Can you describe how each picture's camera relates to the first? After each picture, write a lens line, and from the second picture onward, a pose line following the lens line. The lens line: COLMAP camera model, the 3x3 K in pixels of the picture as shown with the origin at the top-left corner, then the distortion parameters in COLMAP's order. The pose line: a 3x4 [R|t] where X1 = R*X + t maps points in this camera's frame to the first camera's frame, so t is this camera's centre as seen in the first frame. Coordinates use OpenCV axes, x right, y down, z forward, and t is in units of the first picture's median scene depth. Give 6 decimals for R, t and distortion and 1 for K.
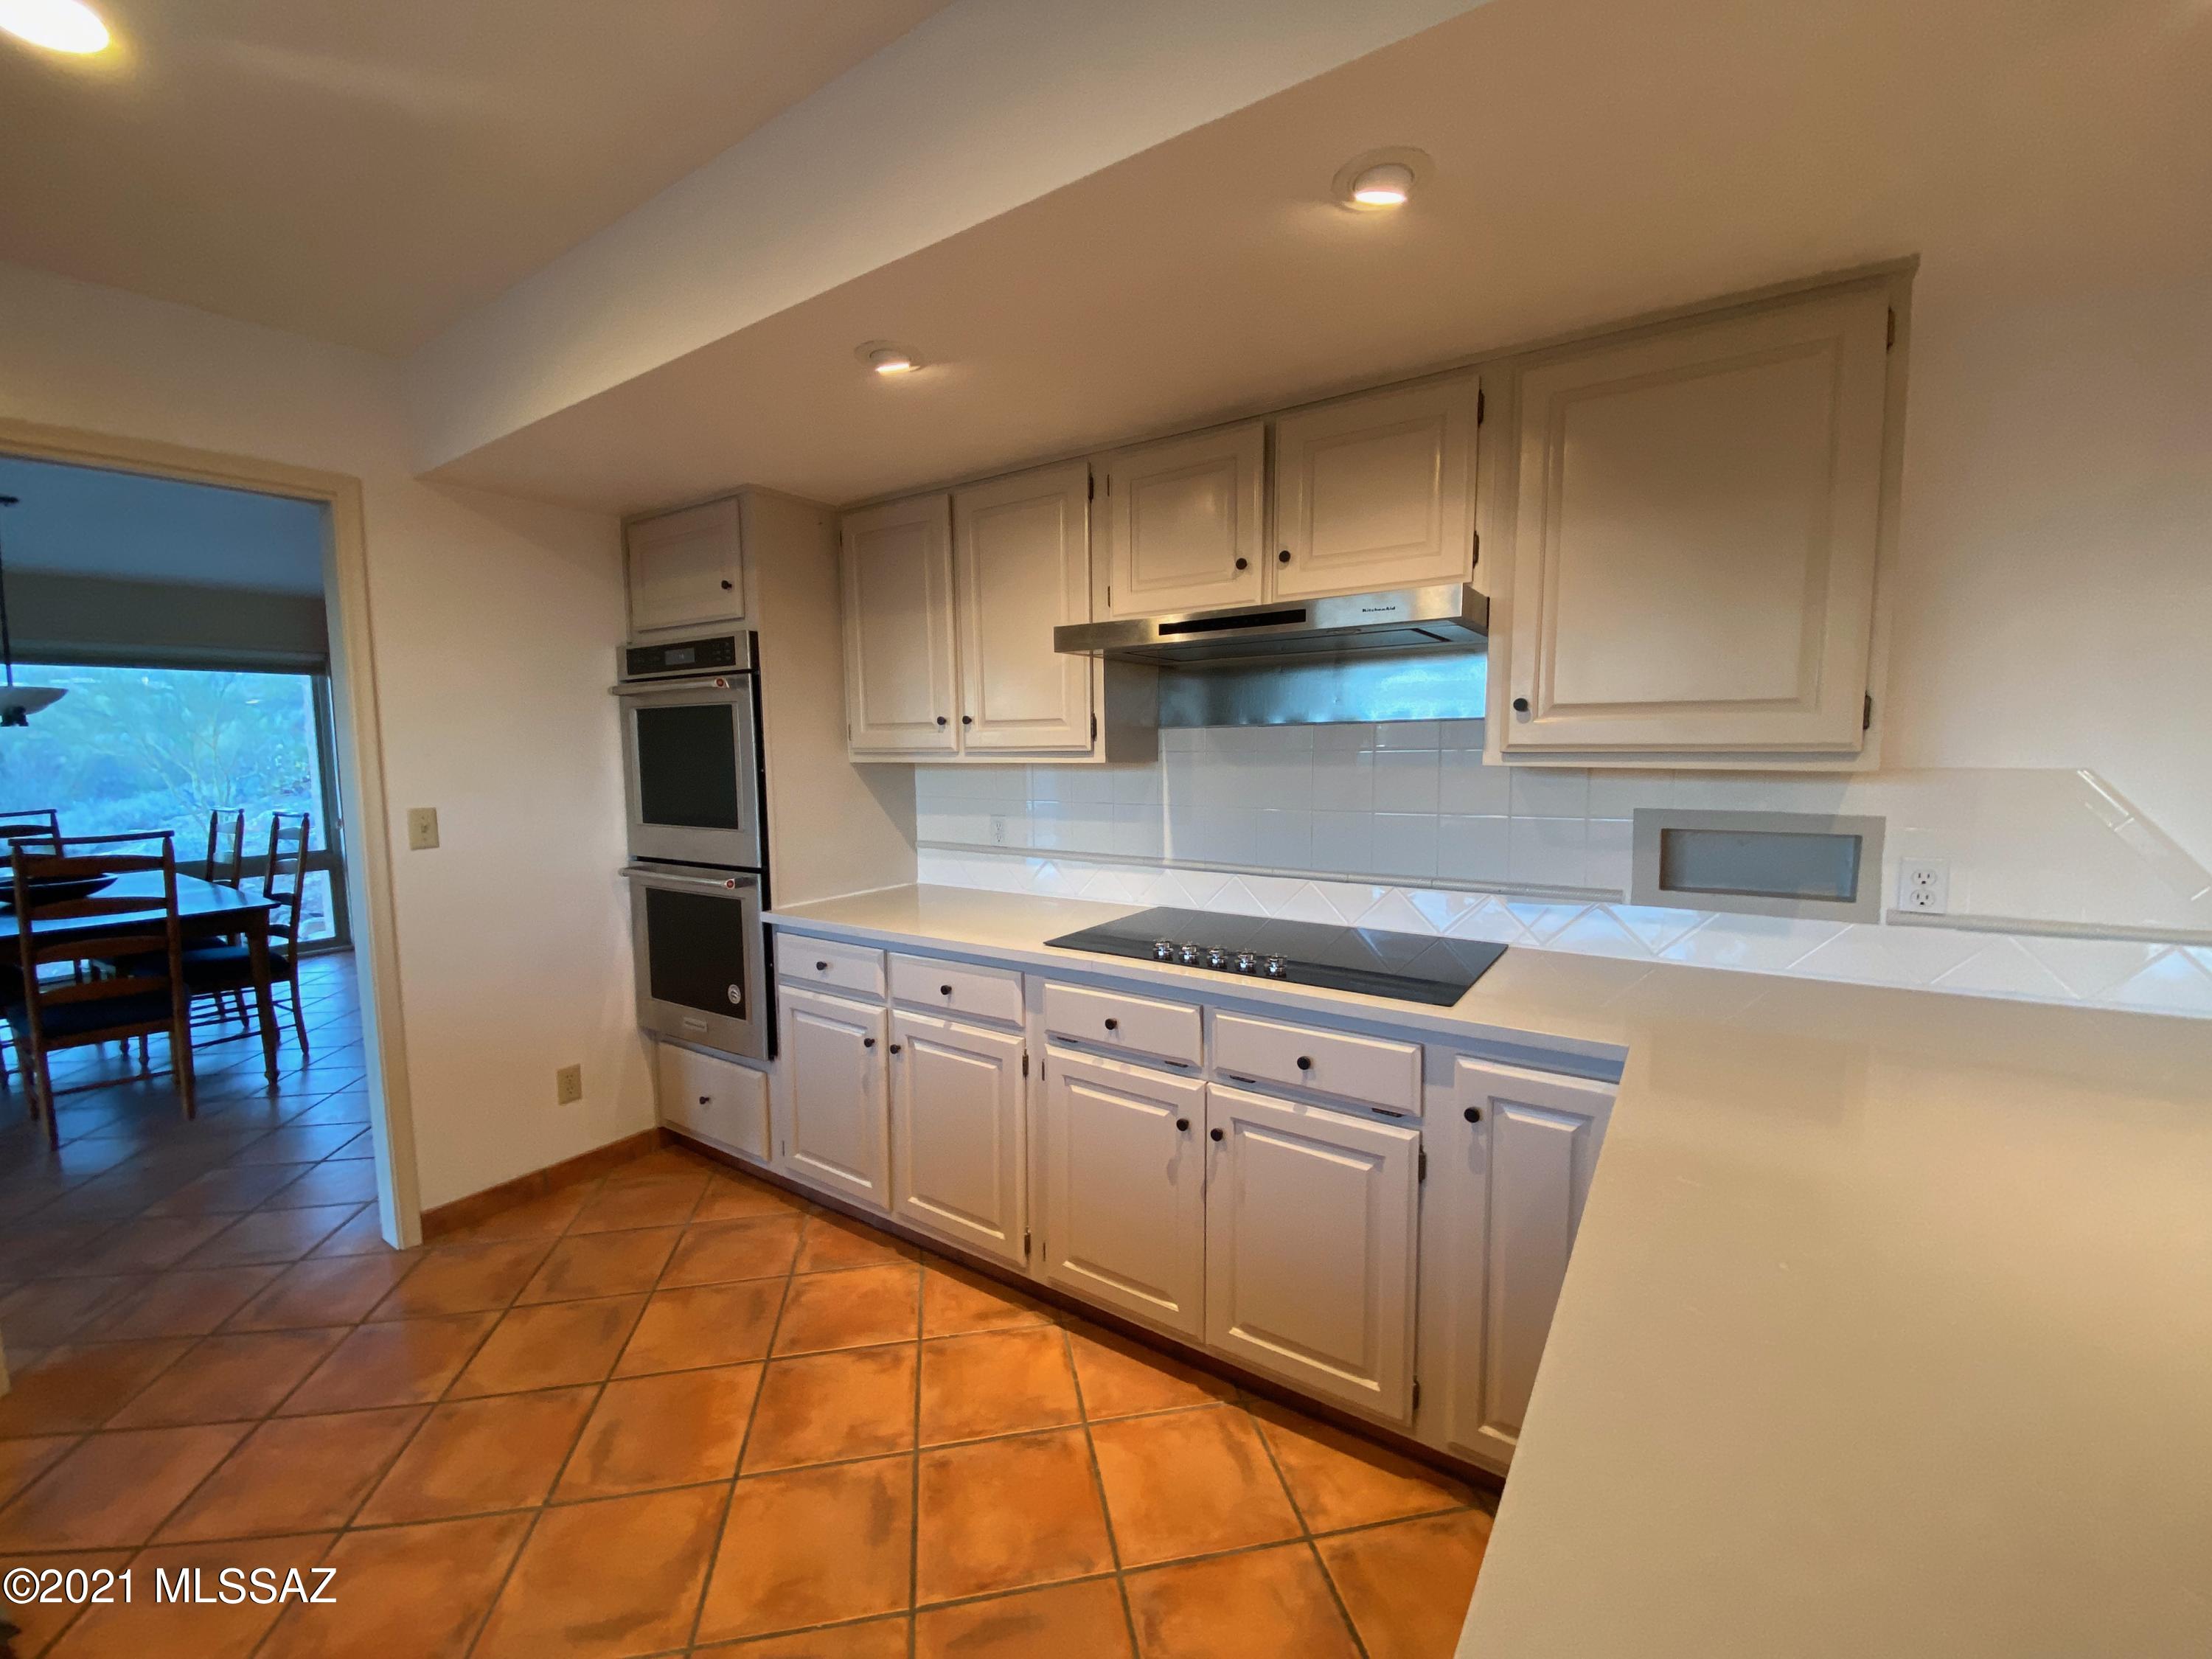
lens RADIAL K [[890.1, 0, 1102.6], [0, 890.1, 828.4], [0, 0, 1]] dist [0.028292, -0.025347]
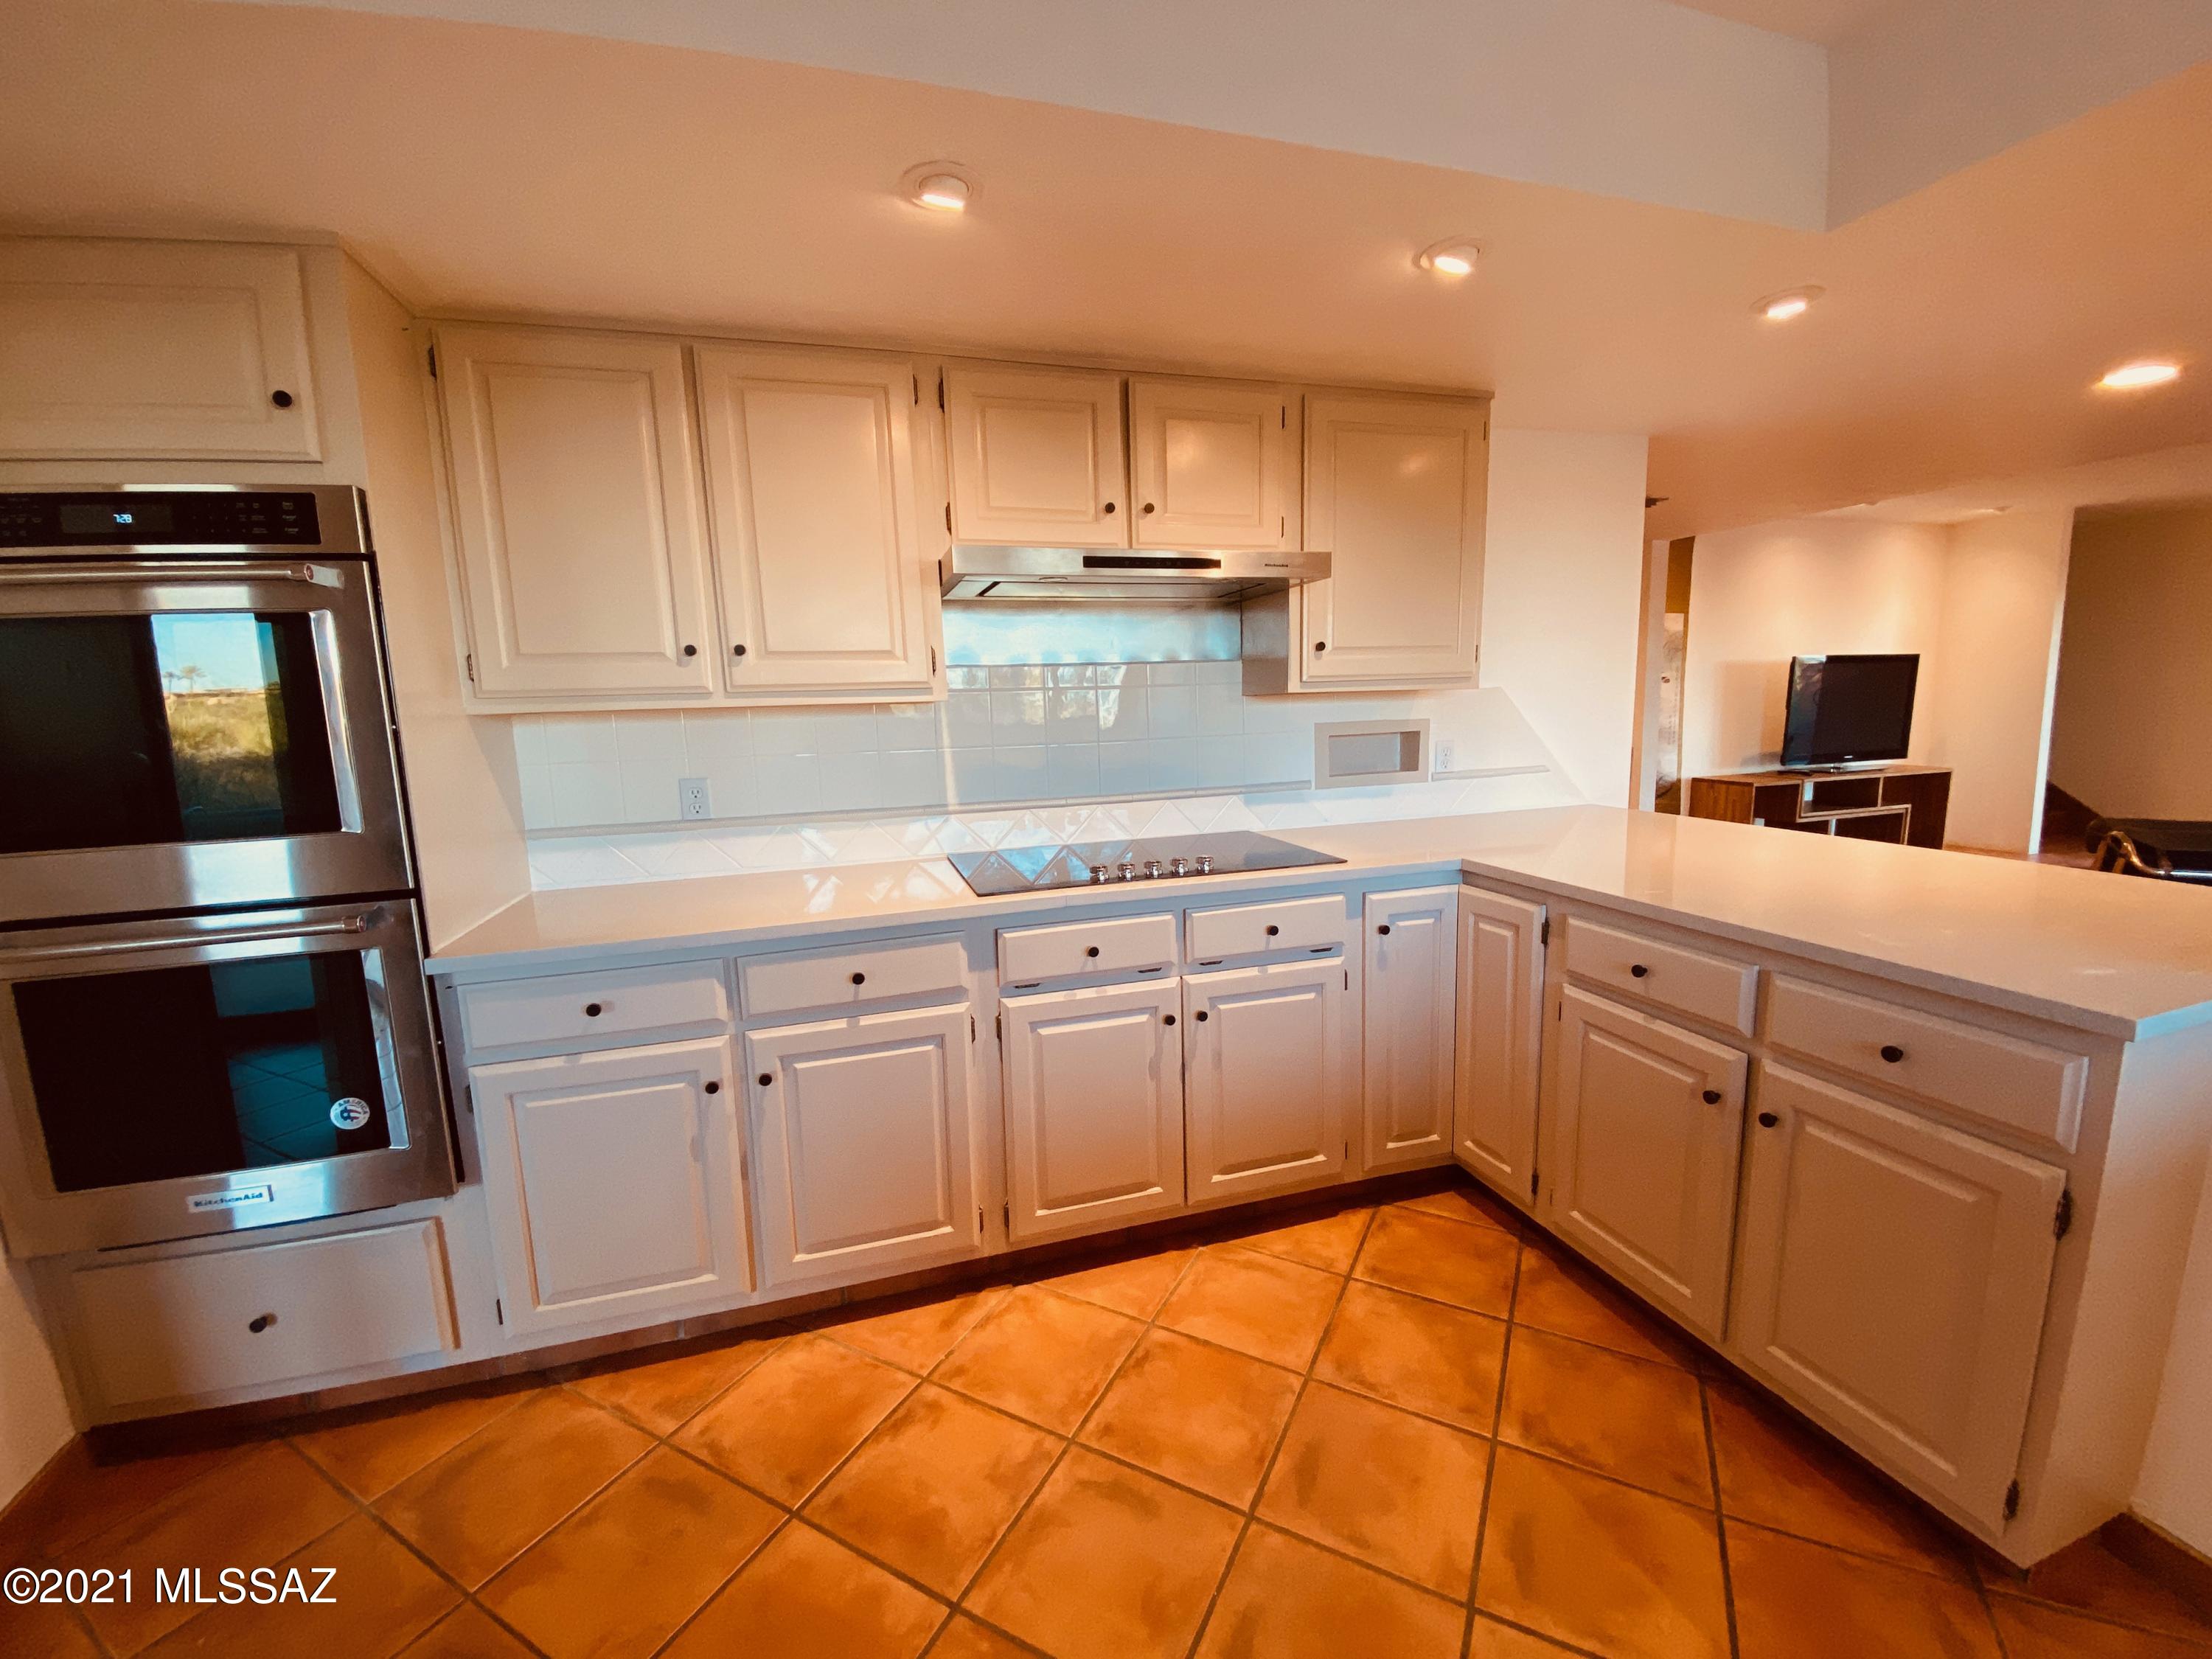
lens RADIAL K [[890.1, 0, 1102.6], [0, 890.1, 828.4], [0, 0, 1]] dist [0.028292, -0.025347]
pose [[0.634508, -0.120513, 0.763463, -0.742845], [0.097537, 0.992358, 0.075582, 0.005380], [-0.766738, 0.026508, 0.641413, 0.338549]]
